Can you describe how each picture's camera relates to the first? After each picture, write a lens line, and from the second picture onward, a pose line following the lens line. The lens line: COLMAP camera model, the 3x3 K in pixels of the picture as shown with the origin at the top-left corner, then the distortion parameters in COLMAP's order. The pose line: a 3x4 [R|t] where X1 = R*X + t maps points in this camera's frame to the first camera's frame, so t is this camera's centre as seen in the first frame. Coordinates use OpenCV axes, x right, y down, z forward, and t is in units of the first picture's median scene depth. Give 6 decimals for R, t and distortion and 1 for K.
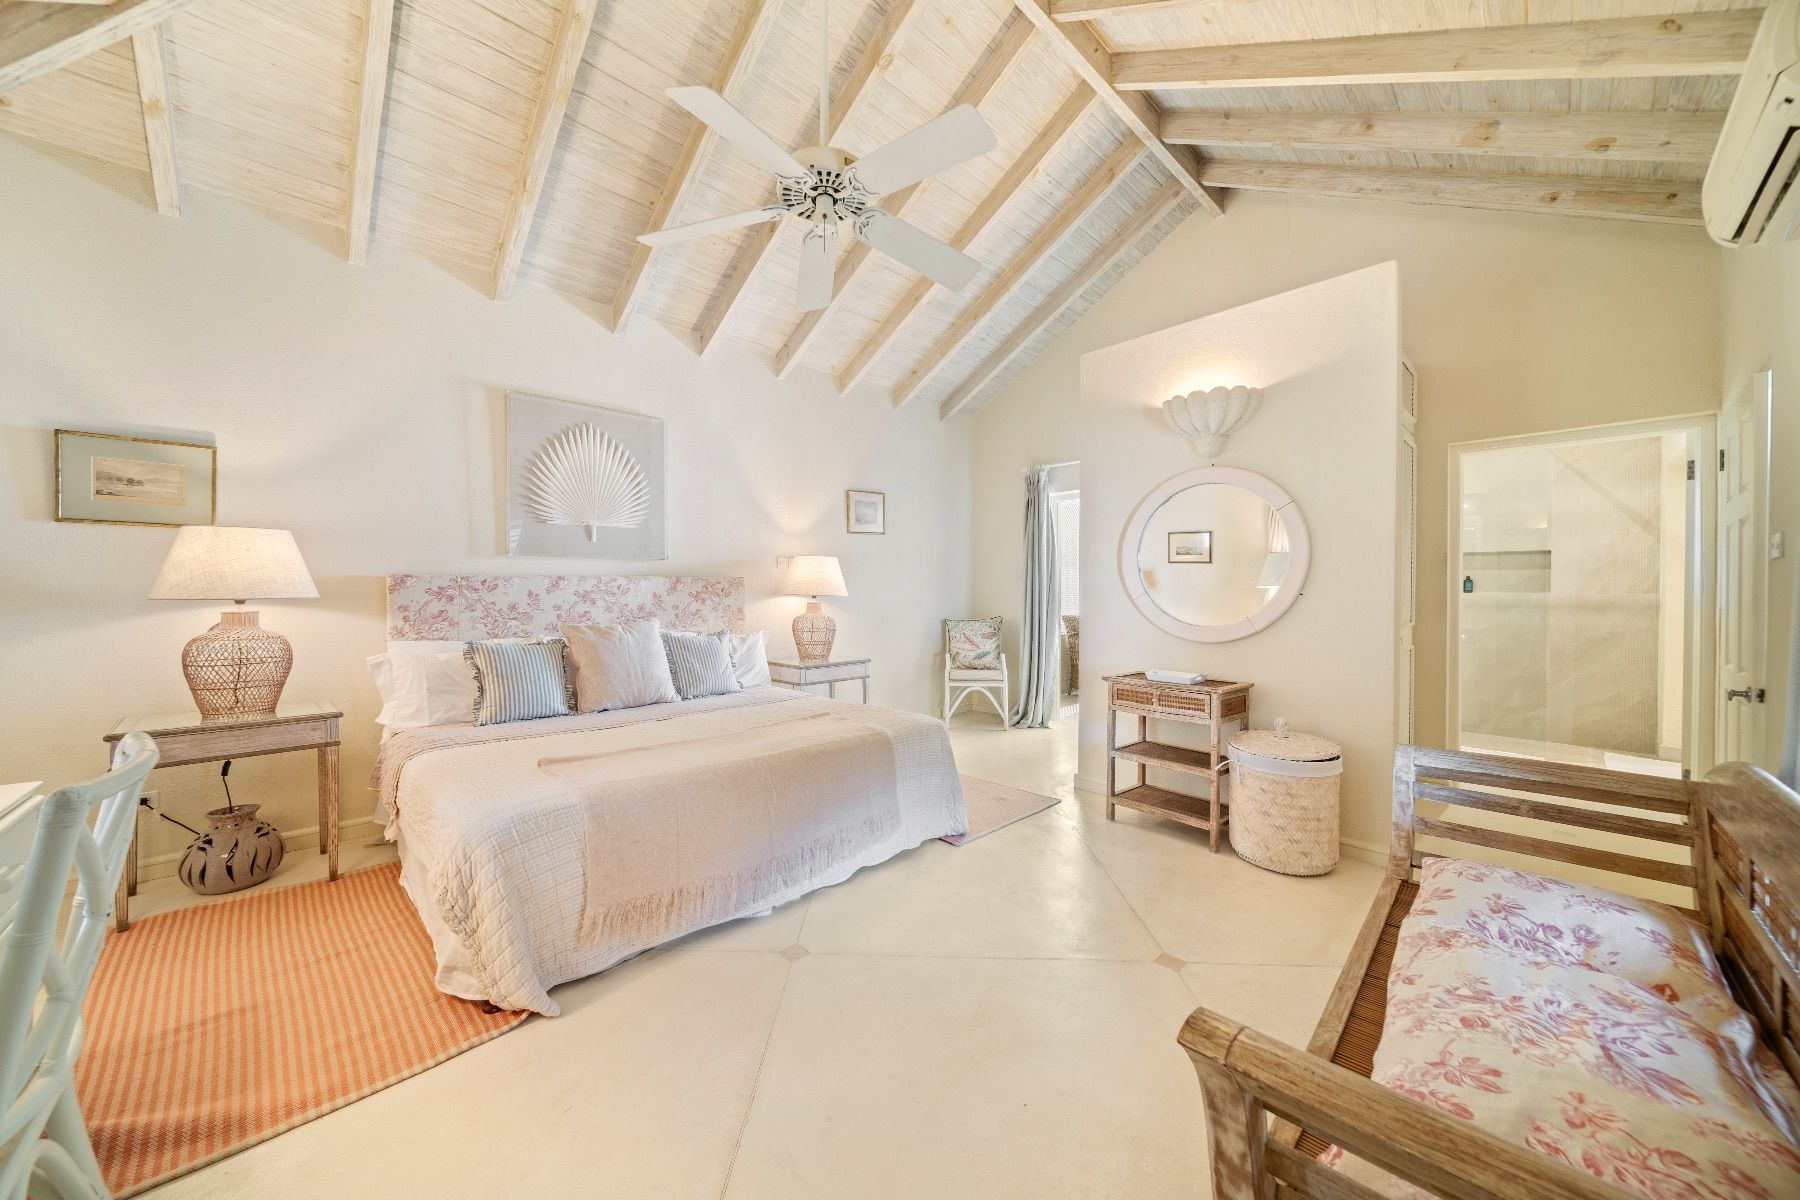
lens RADIAL K [[634.7, 0, 900.0], [0, 634.7, 600.0], [0, 0, 1]] dist [0.001590, 0.000132]
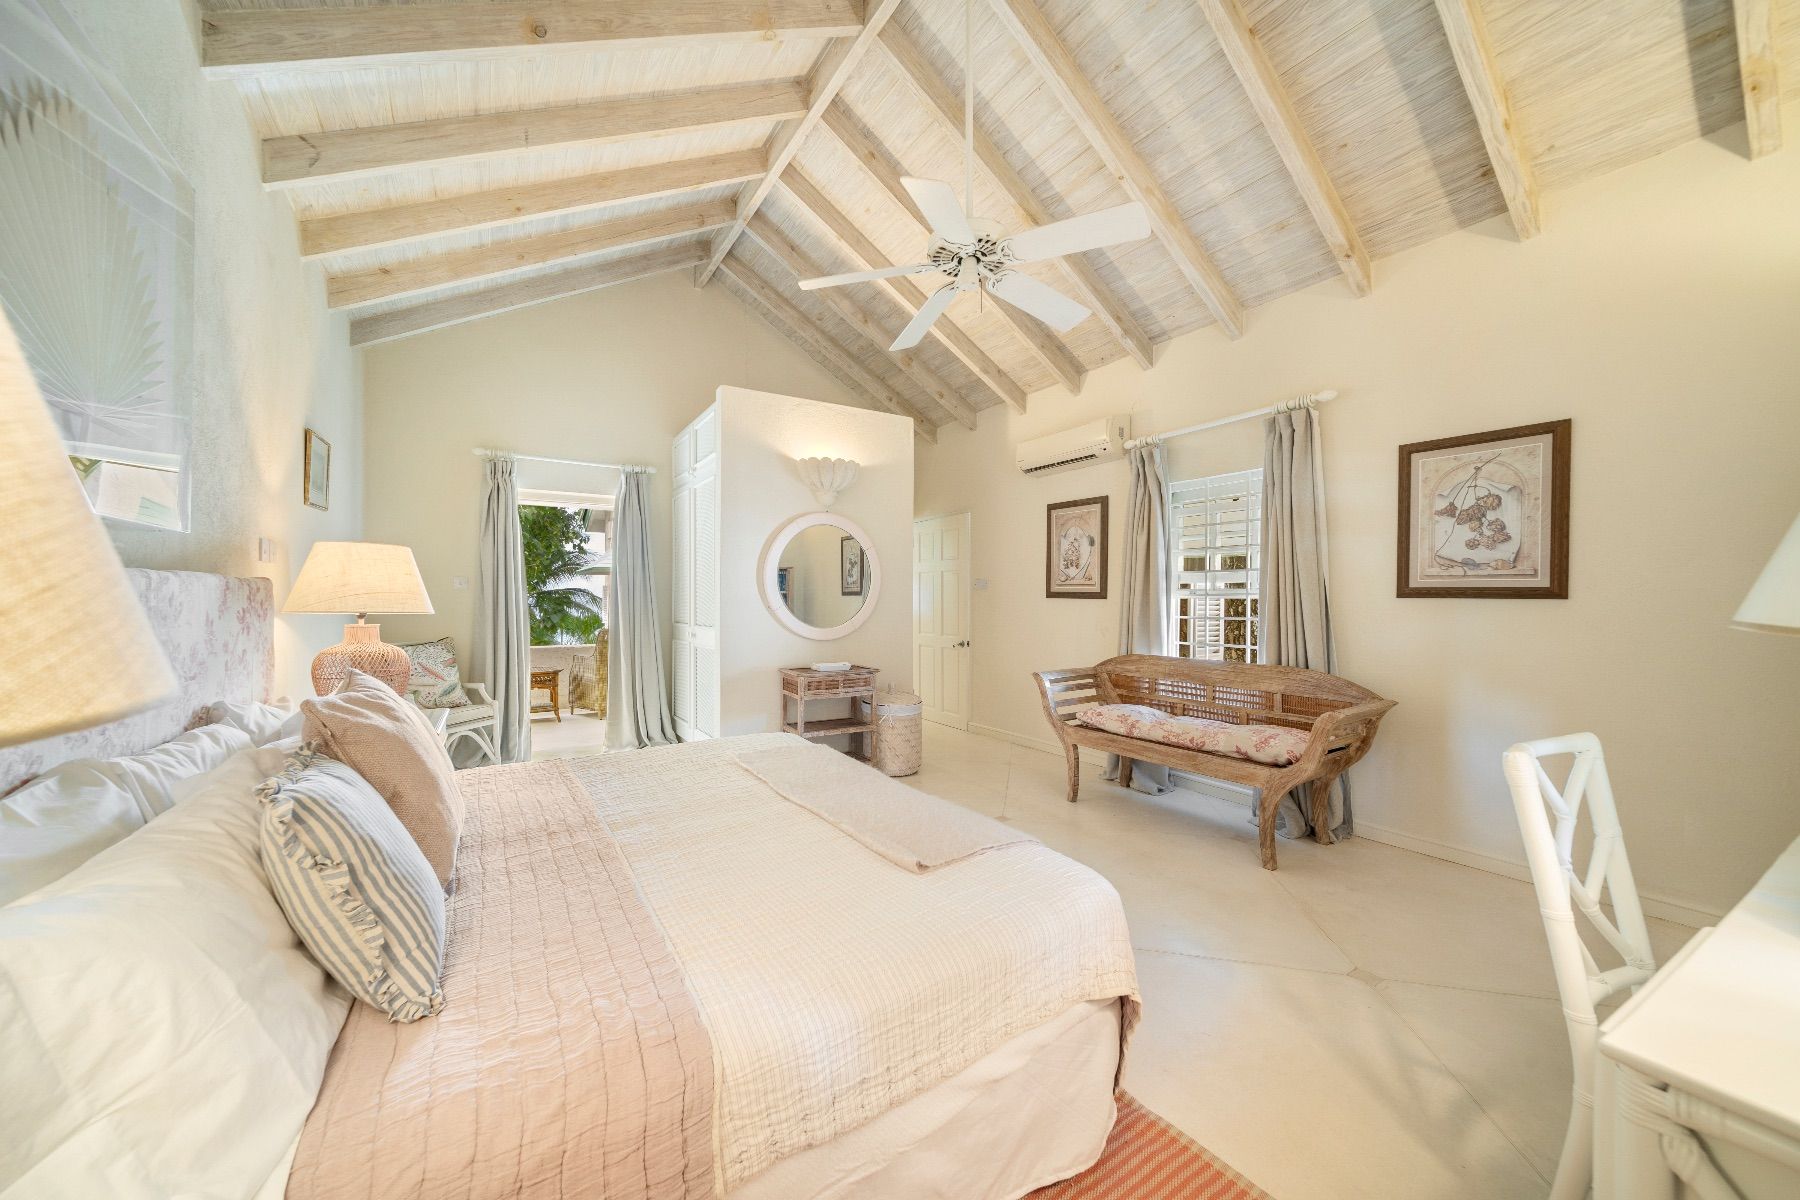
lens RADIAL K [[634.7, 0, 900.0], [0, 634.7, 600.0], [0, 0, 1]] dist [0.001590, 0.000132]
pose [[0.220590, -0.007004, 0.975342, -0.323367], [0.012917, 0.999908, 0.004259, -0.009925], [-0.975281, 0.011659, 0.220660, 0.209749]]
